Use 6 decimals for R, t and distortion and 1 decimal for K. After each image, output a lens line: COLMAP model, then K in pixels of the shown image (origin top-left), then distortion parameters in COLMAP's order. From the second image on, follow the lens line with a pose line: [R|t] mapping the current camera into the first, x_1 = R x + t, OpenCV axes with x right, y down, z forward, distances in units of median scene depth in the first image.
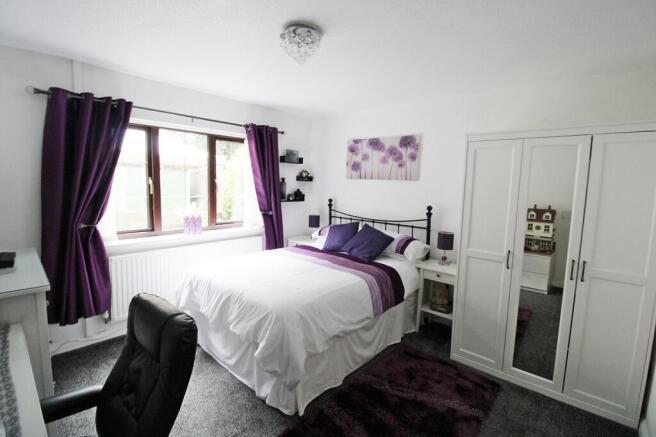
lens RADIAL K [[303.8, 0, 327.4], [0, 303.8, 214.5], [0, 0, 1]] dist [-0.011121, -0.008947]
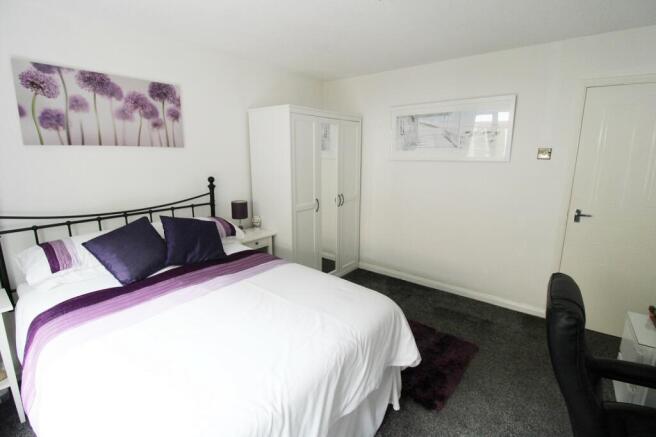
lens RADIAL K [[303.8, 0, 326.8], [0, 303.8, 217.2], [0, 0, 1]] dist [-0.011121, -0.008947]
pose [[-0.057908, -0.220767, 0.973606, -0.500839], [0.117586, 0.966946, 0.226251, -0.067301], [-0.991373, 0.127584, -0.030034, 0.653915]]
